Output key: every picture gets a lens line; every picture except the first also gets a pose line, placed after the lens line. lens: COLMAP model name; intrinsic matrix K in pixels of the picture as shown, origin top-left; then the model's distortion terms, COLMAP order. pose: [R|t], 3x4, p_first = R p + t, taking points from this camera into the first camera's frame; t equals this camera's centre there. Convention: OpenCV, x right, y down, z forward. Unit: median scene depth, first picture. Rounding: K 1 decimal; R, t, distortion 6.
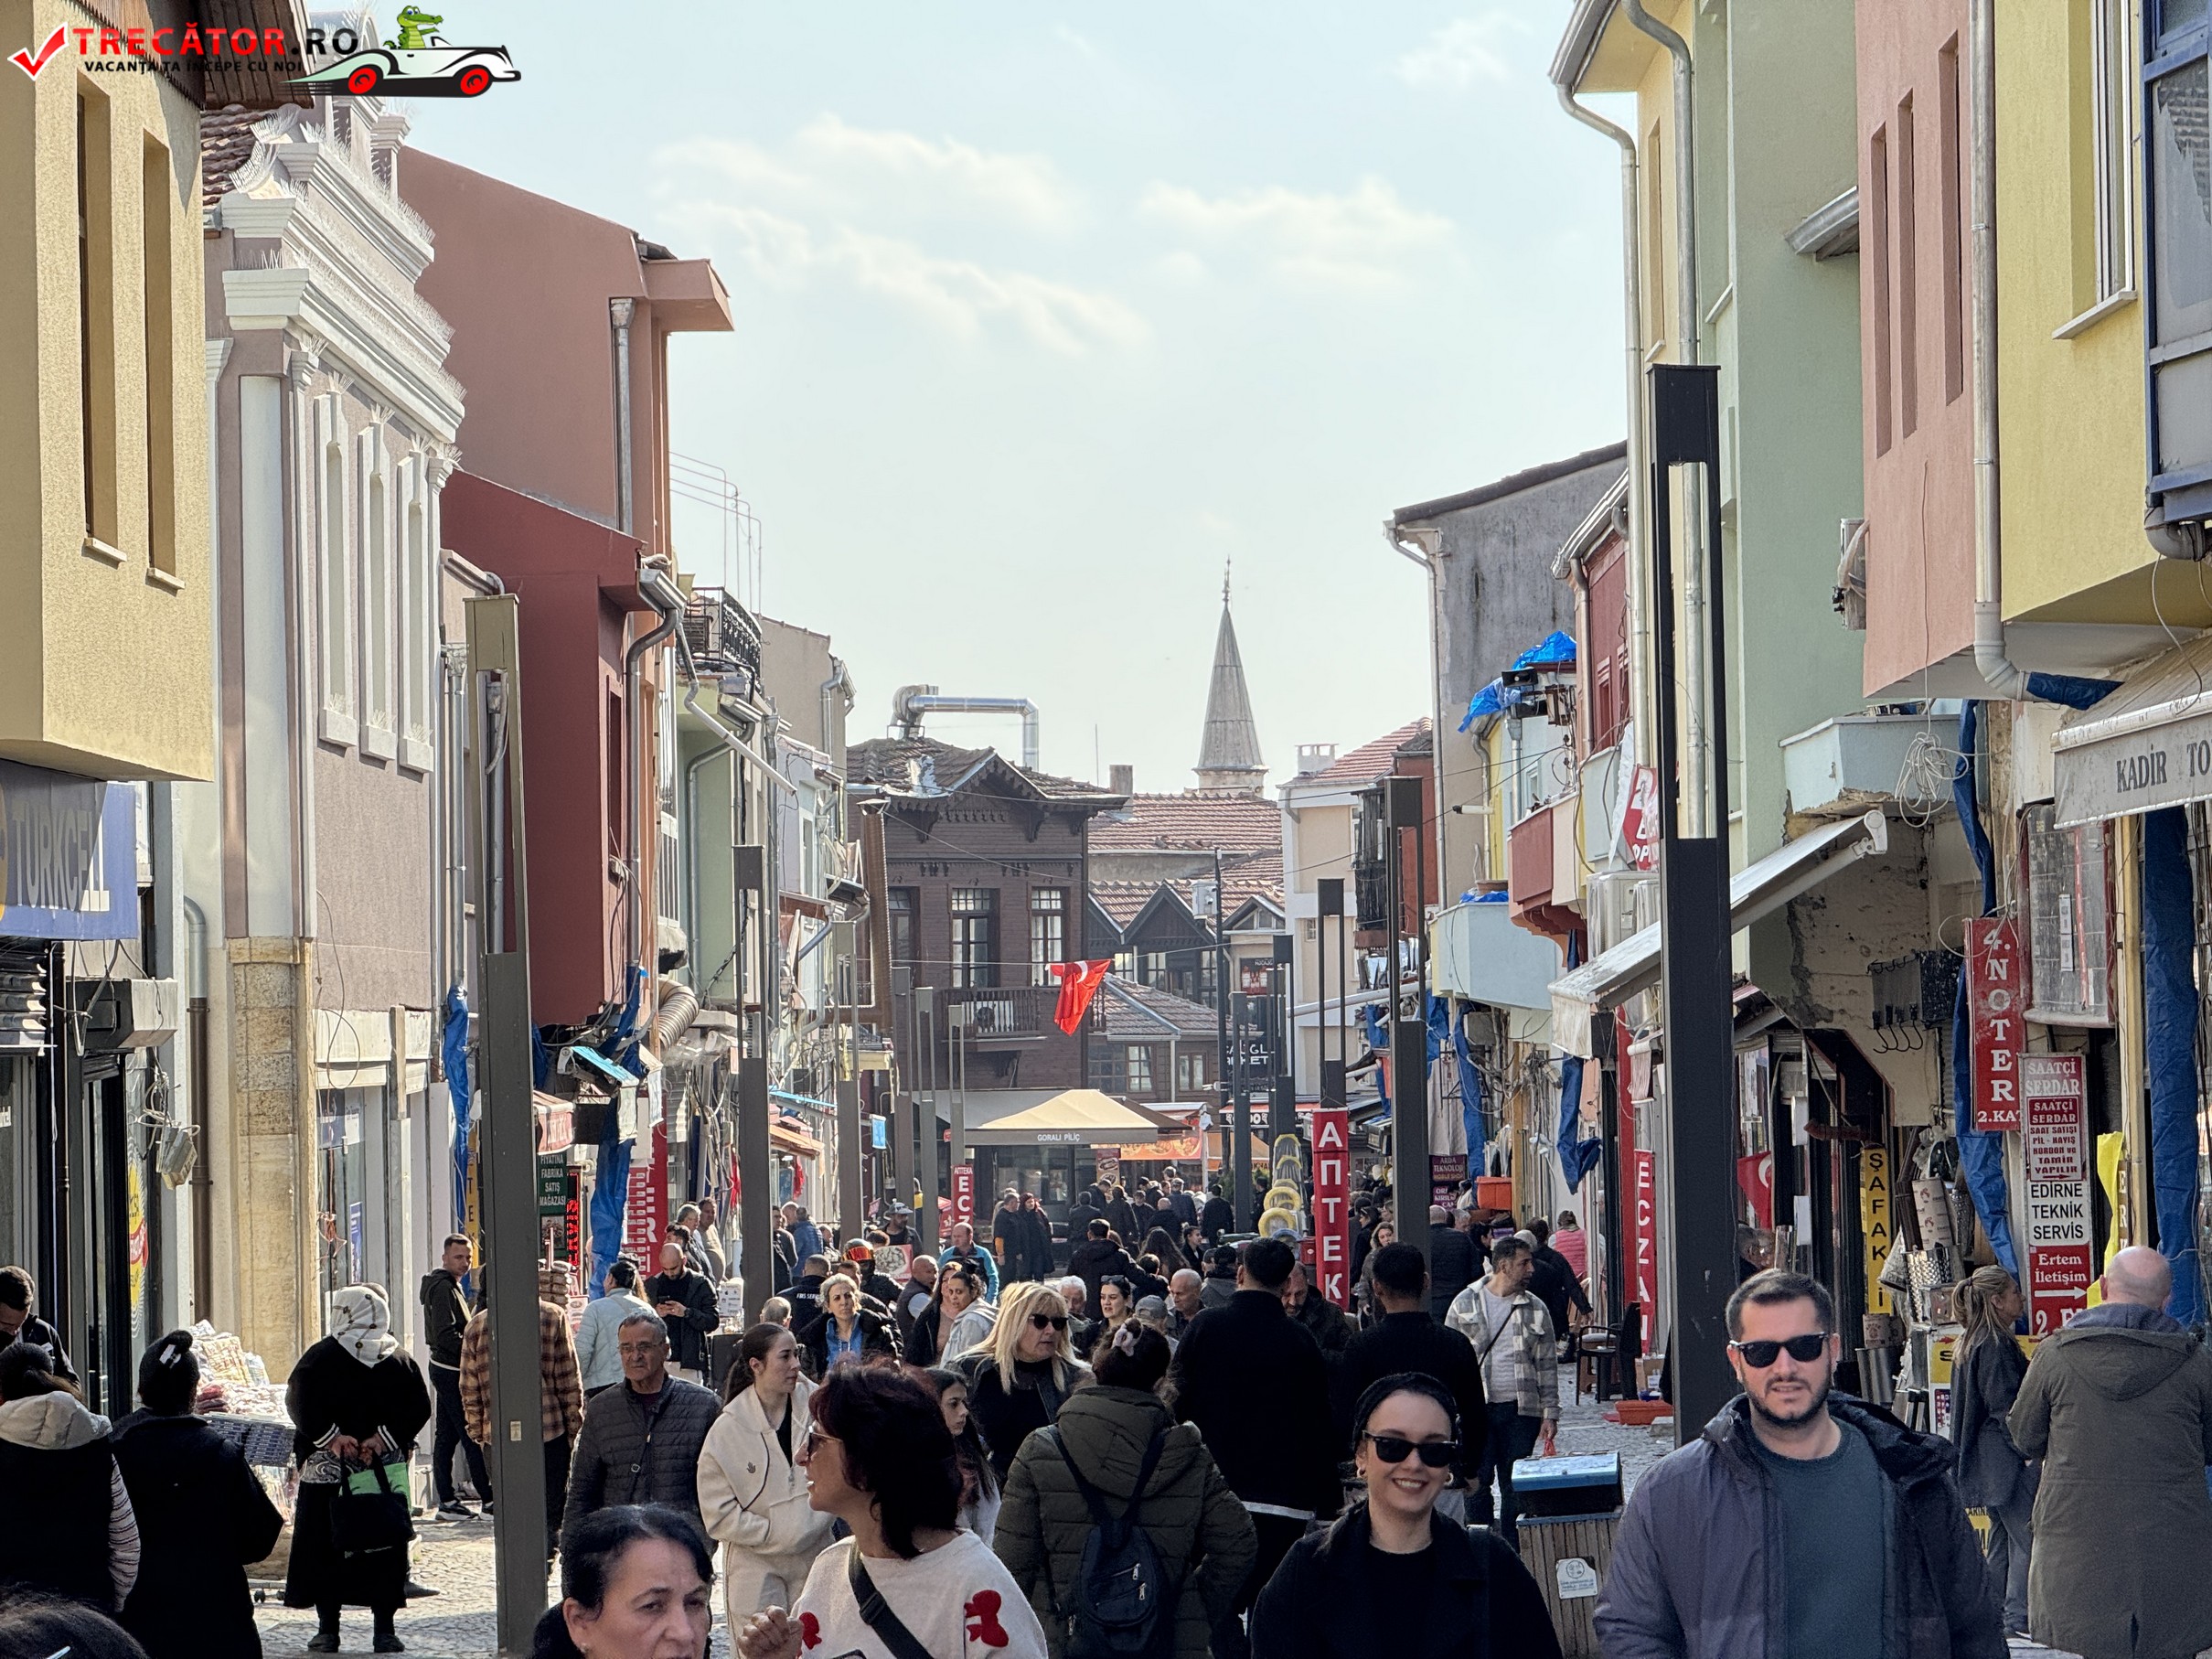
lens RADIAL K [[7791.9, 0, 1106.0], [0, 7791.9, 829.5], [0, 0, 1]] dist [-0.039307, -0.635264]
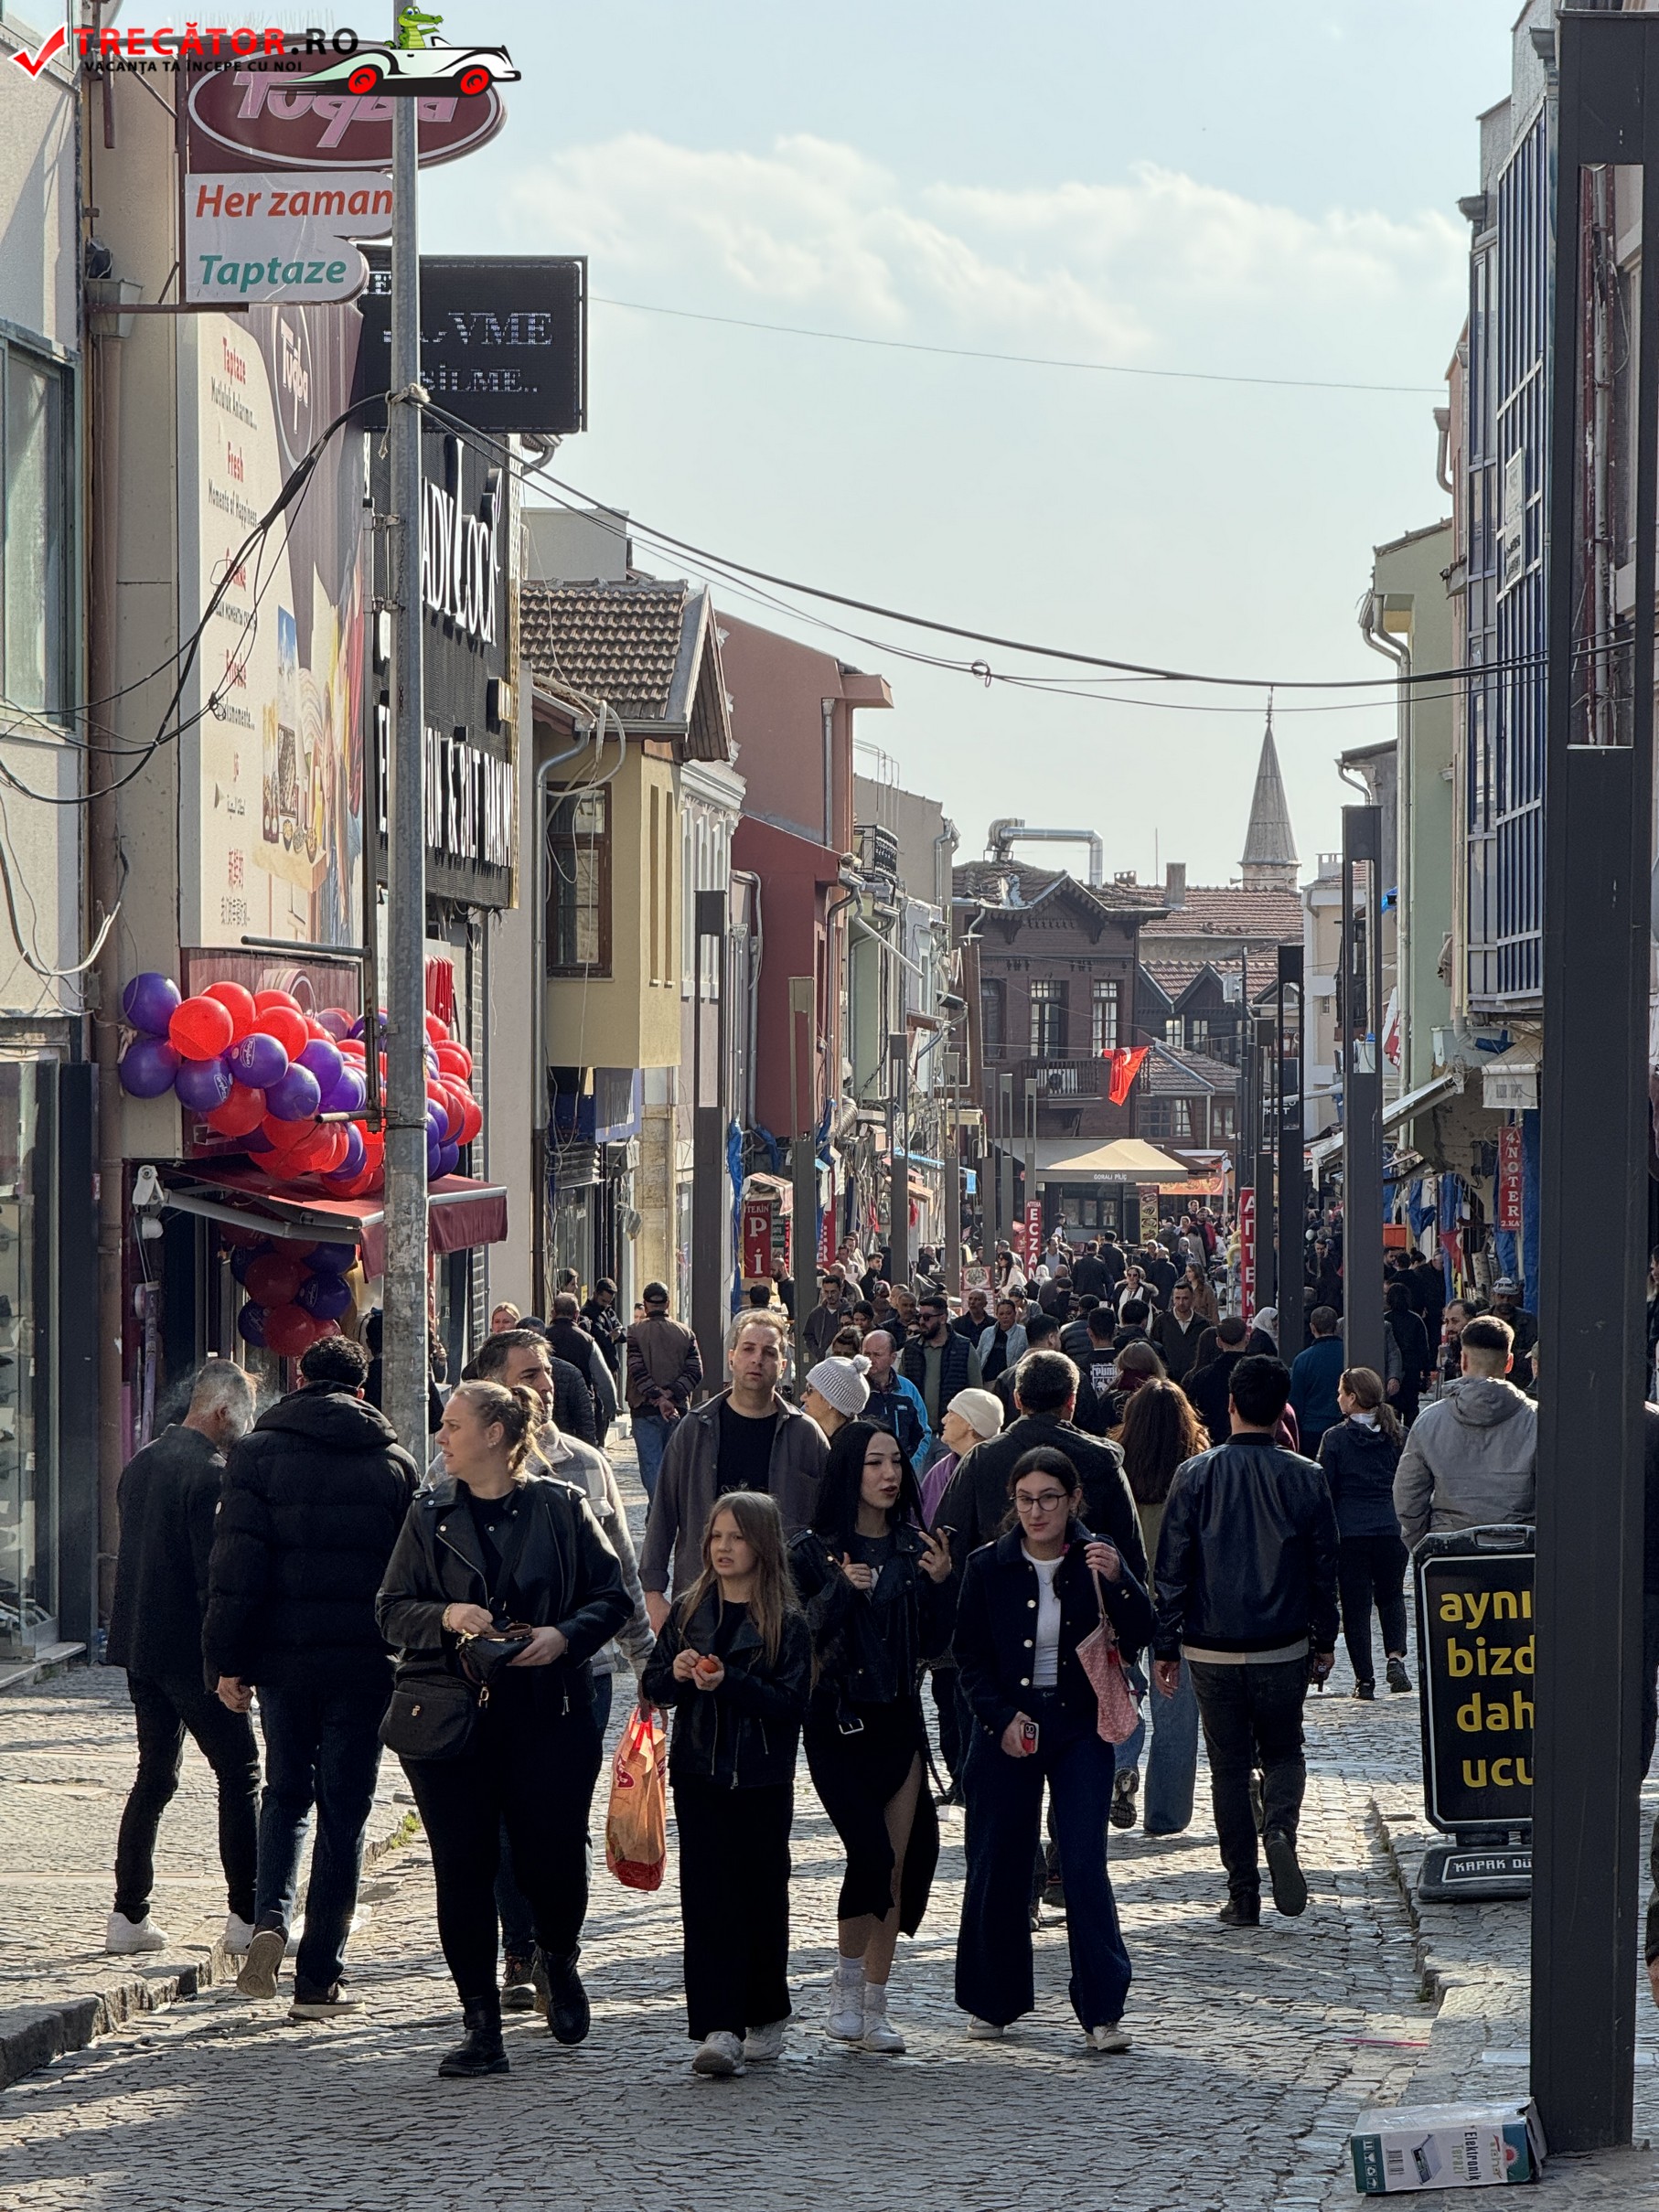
lens RADIAL K [[7754.5, 0, 829.5], [0, 7754.5, 1106.0], [0, 0, 1]] dist [-1.787384, -0.349294]
pose [[0.998621, 0.023151, -0.047112, 0.007484], [-0.021478, 0.999131, 0.035726, -0.016435], [0.047898, -0.034665, 0.998251, -0.270074]]
